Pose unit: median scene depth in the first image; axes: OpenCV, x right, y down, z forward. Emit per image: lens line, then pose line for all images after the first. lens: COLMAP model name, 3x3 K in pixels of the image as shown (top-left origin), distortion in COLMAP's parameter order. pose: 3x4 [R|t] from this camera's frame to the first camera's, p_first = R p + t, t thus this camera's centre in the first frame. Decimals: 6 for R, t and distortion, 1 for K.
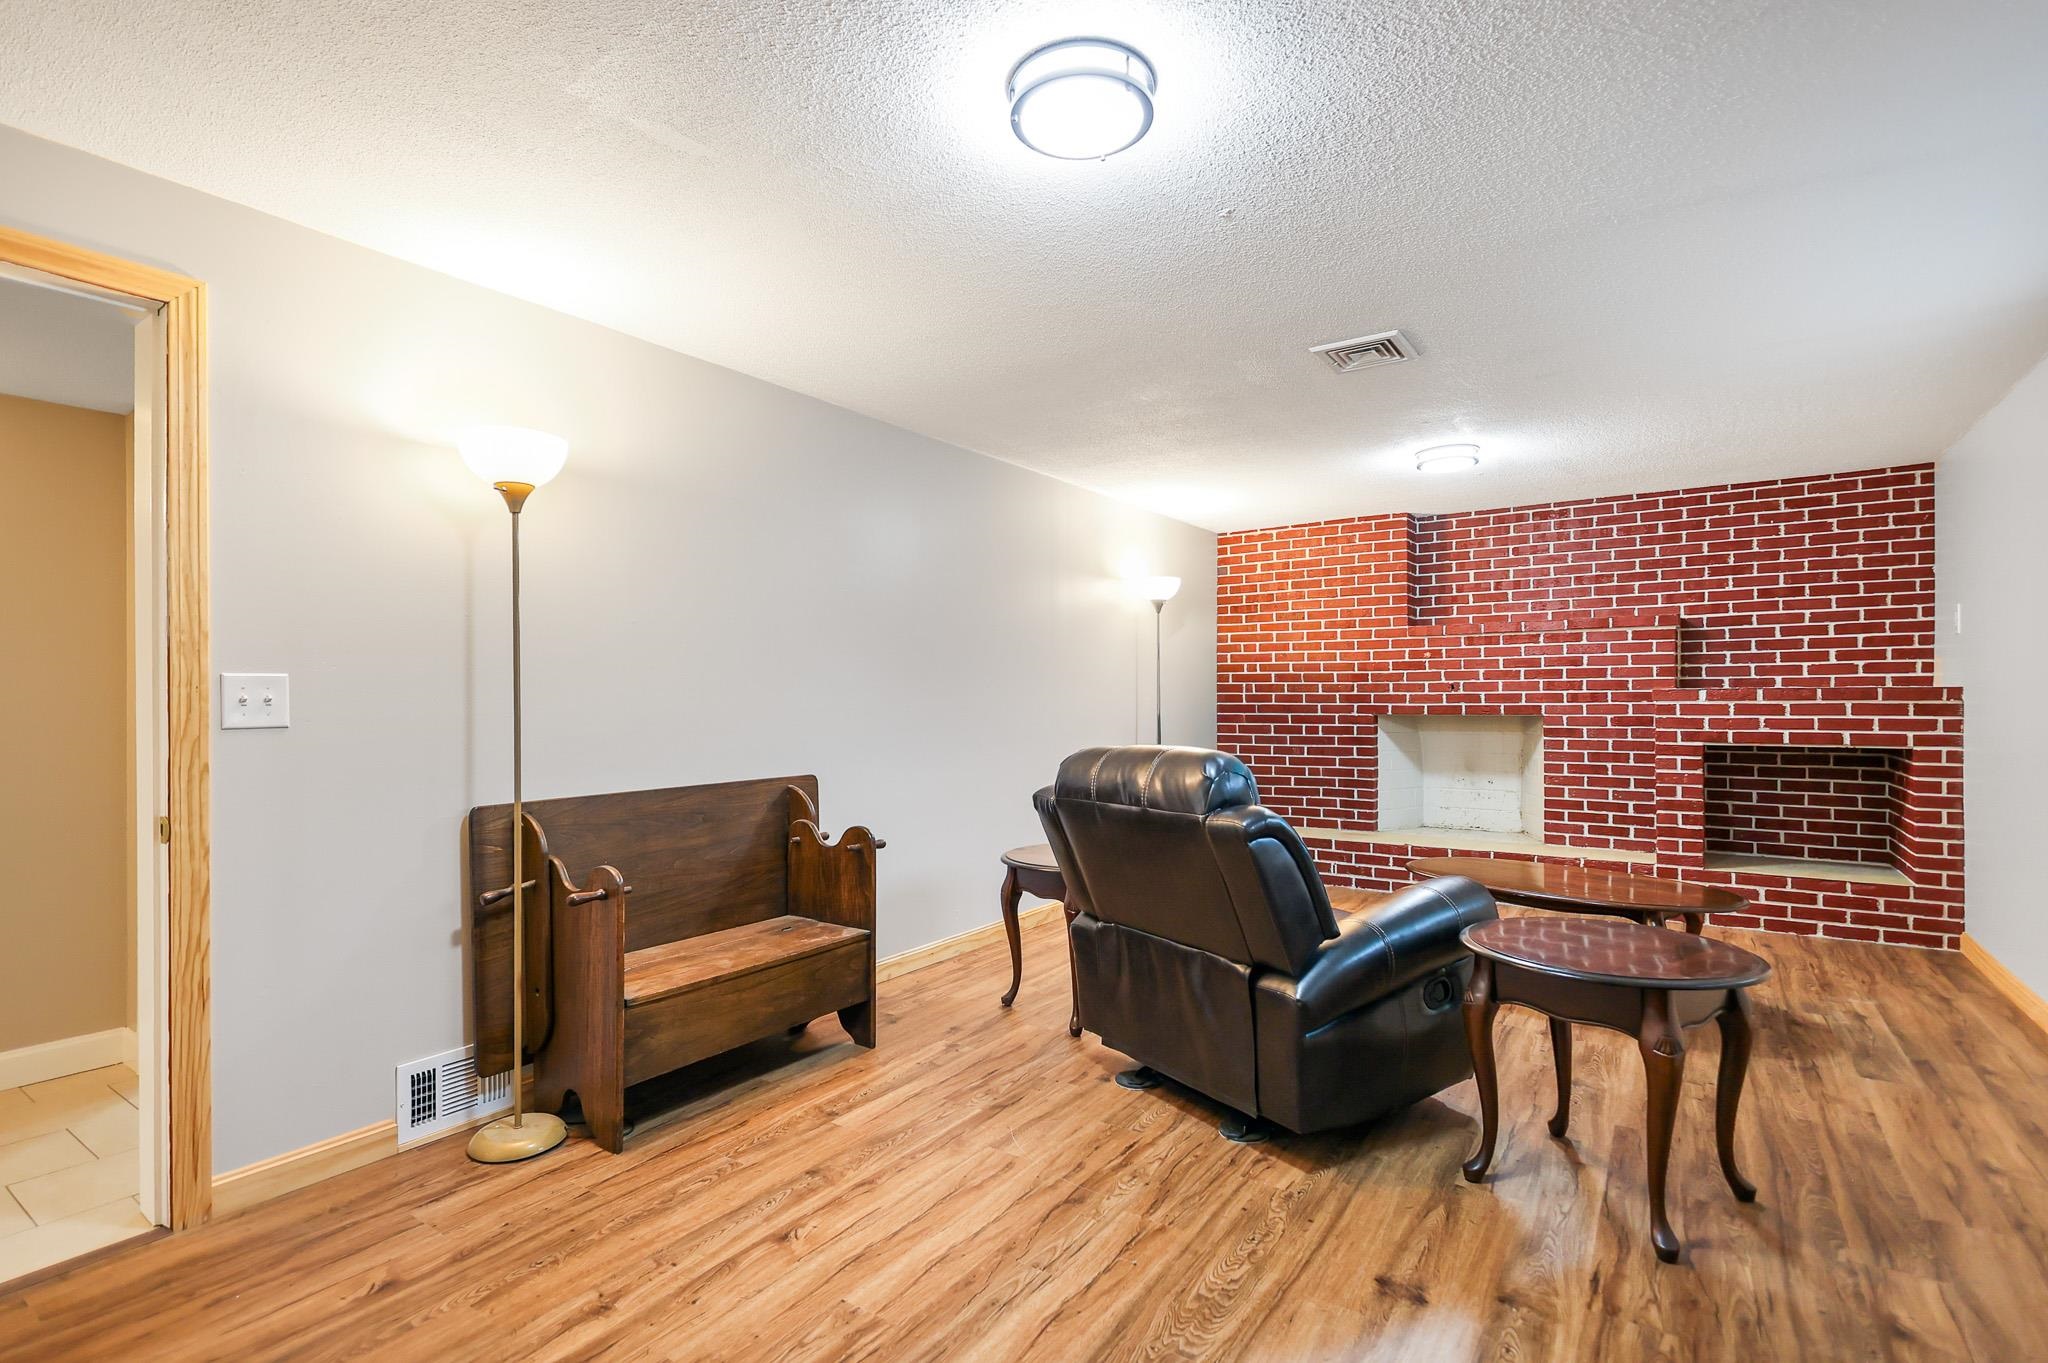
lens RADIAL K [[986.2, 0, 1008.2], [0, 986.2, 687.1], [0, 0, 1]] dist [-0.003015, 0.001755]
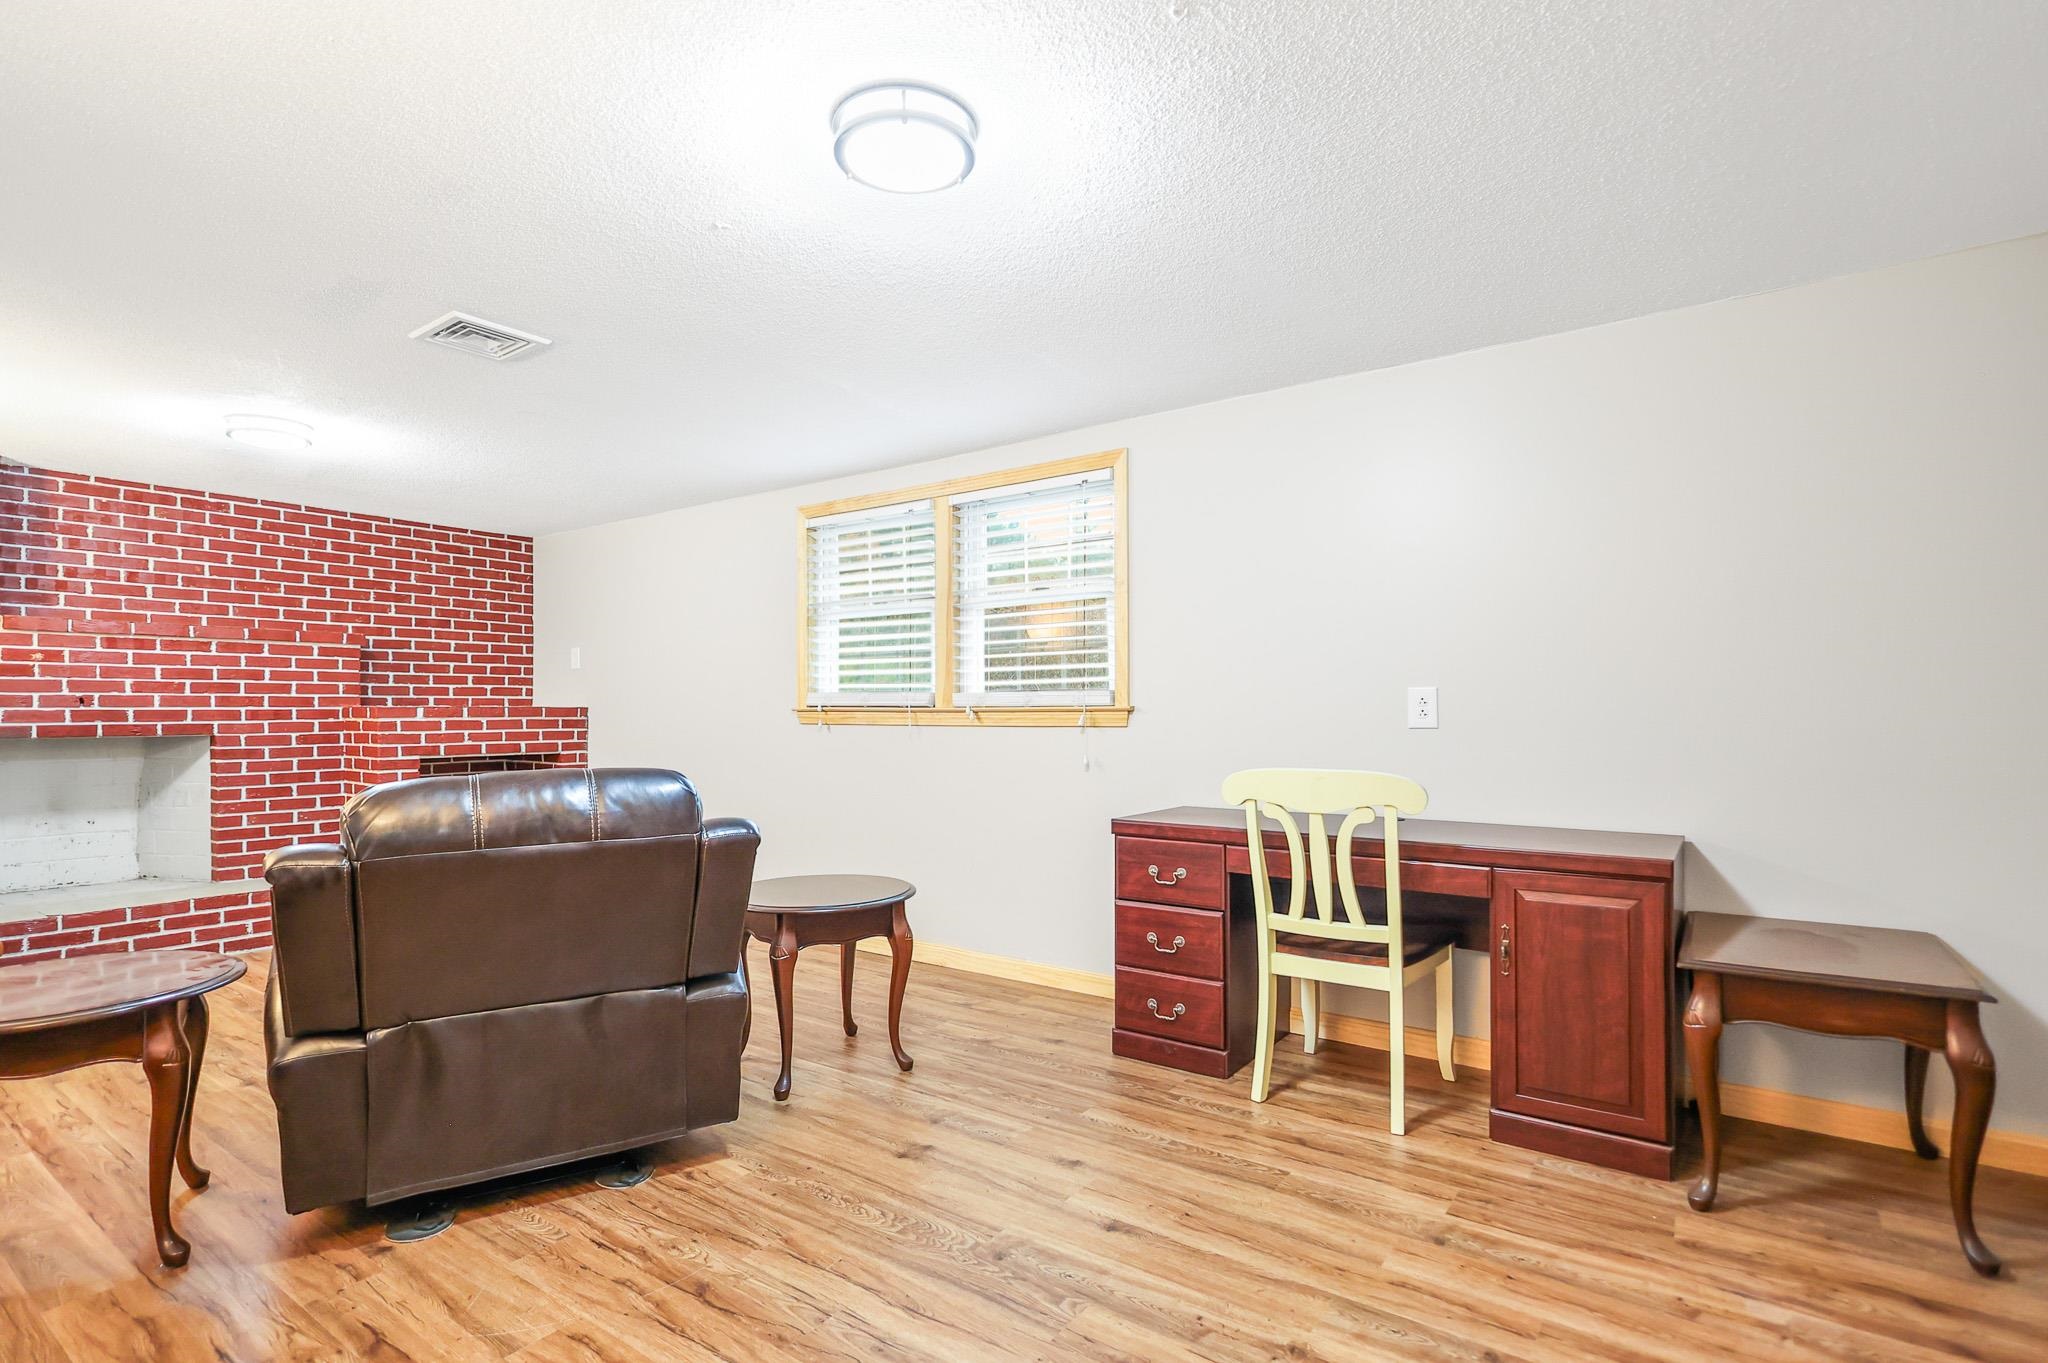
lens RADIAL K [[986.2, 0, 1008.1], [0, 986.2, 700.2], [0, 0, 1]] dist [-0.003015, 0.001755]
pose [[0.017002, 0.016611, 0.999717, -0.367666], [-0.009670, 0.999818, -0.016448, 0.006130], [-0.999809, -0.009387, 0.017160, 0.328198]]
